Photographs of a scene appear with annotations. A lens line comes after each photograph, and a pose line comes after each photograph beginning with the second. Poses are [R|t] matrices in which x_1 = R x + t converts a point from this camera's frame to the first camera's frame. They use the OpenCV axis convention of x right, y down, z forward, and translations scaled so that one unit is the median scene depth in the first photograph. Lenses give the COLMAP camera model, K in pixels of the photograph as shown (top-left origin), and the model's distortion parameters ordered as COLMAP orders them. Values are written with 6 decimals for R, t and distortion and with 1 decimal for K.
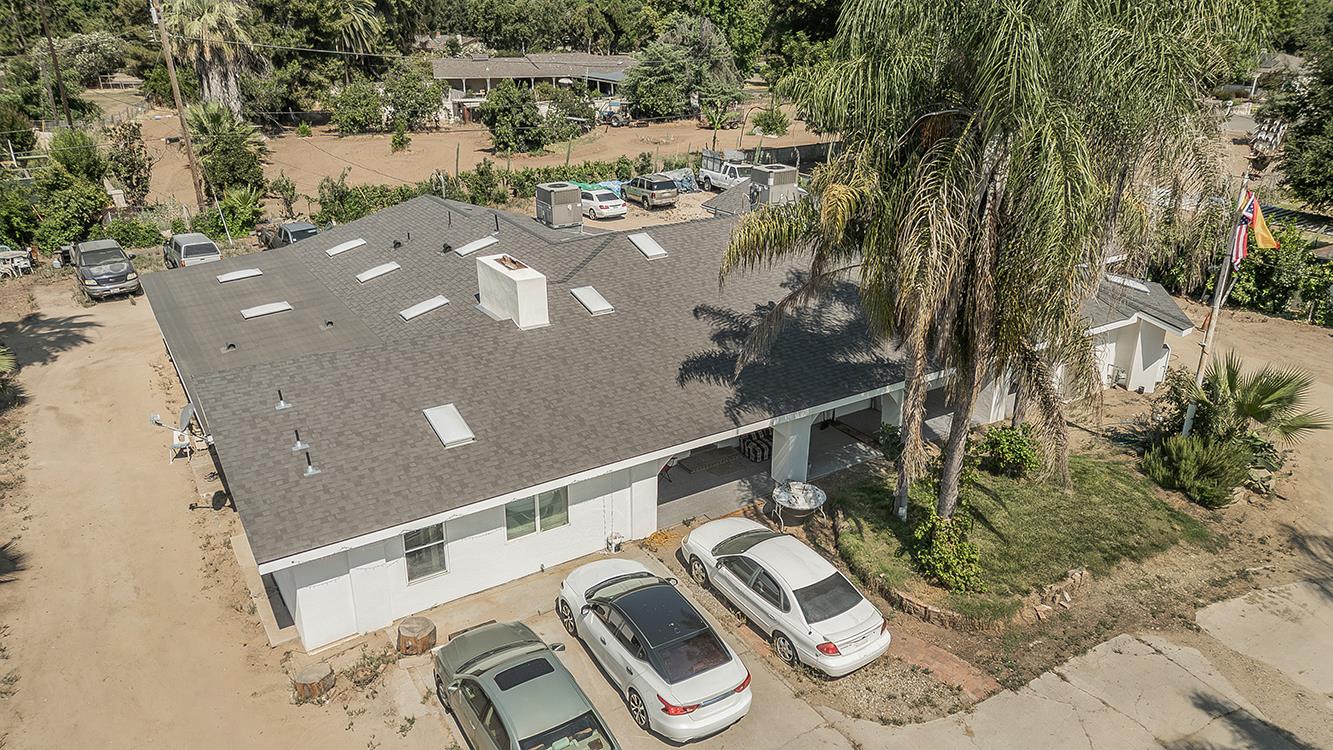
lens RADIAL K [[937.1, 0, 664.5], [0, 937.1, 371.7], [0, 0, 1]] dist [0.057549, -0.028655]
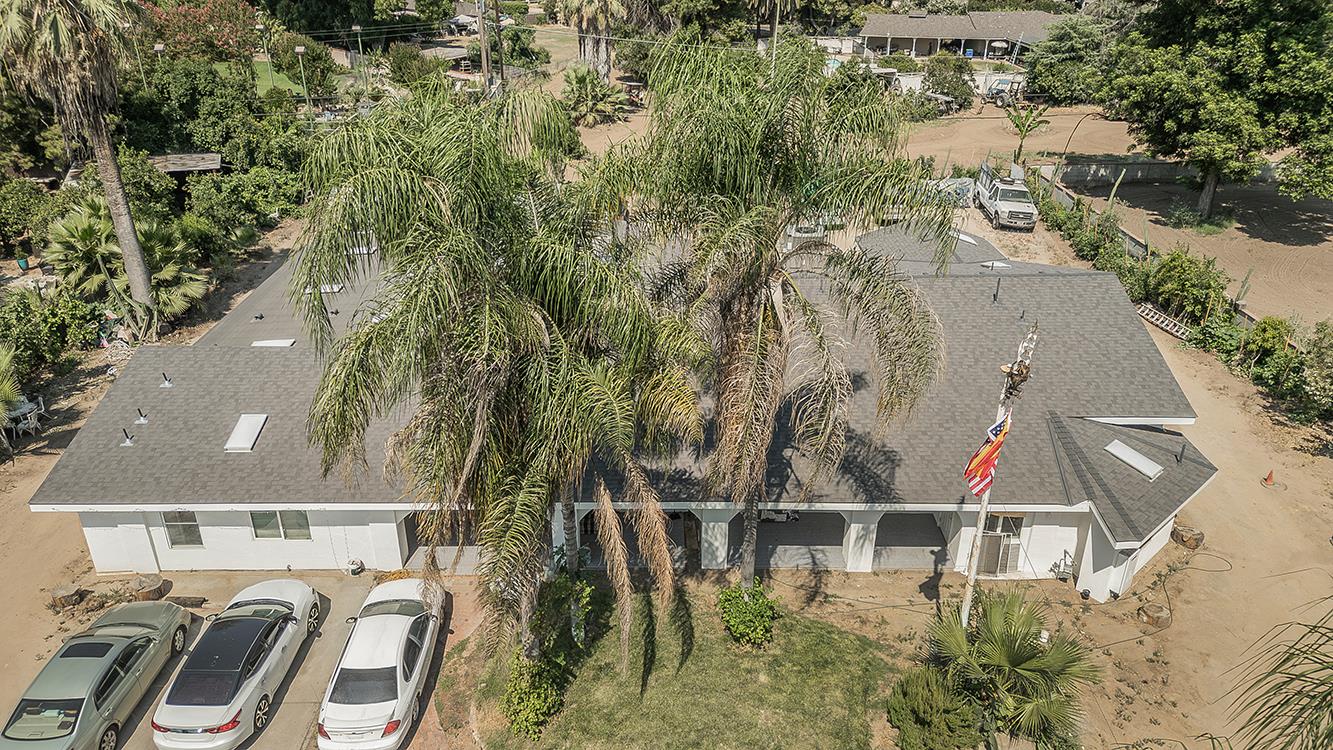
lens RADIAL K [[937.1, 0, 663.0], [0, 937.1, 369.1], [0, 0, 1]] dist [0.057549, -0.028655]
pose [[0.843323, 0.232377, -0.484568, 0.508873], [-0.198053, 0.972603, 0.121734, -0.177865], [0.499581, -0.006691, 0.866242, 0.127000]]
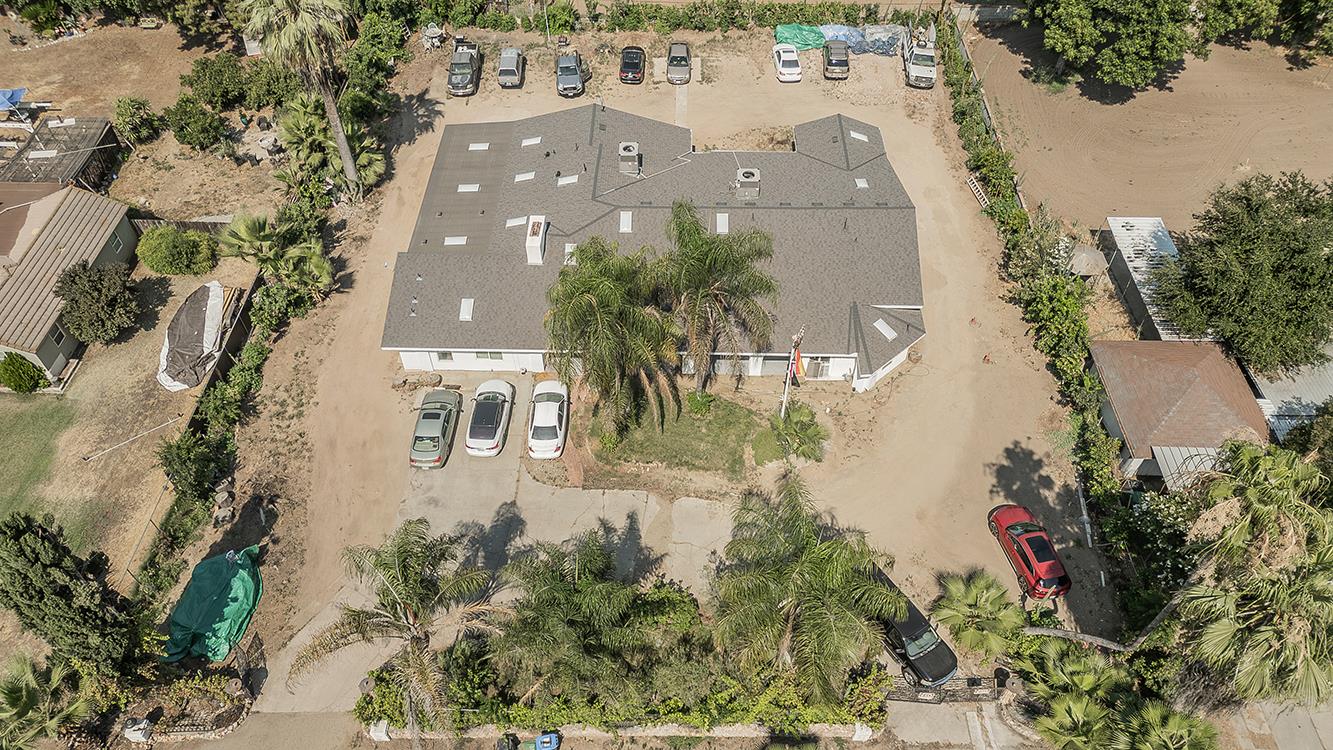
lens RADIAL K [[937.1, 0, 664.6], [0, 937.1, 378.0], [0, 0, 1]] dist [0.057549, -0.028655]
pose [[0.834925, 0.416854, -0.359351, 0.773031], [-0.206776, 0.842690, 0.497109, -0.741593], [0.510044, -0.340744, 0.789778, -0.518165]]
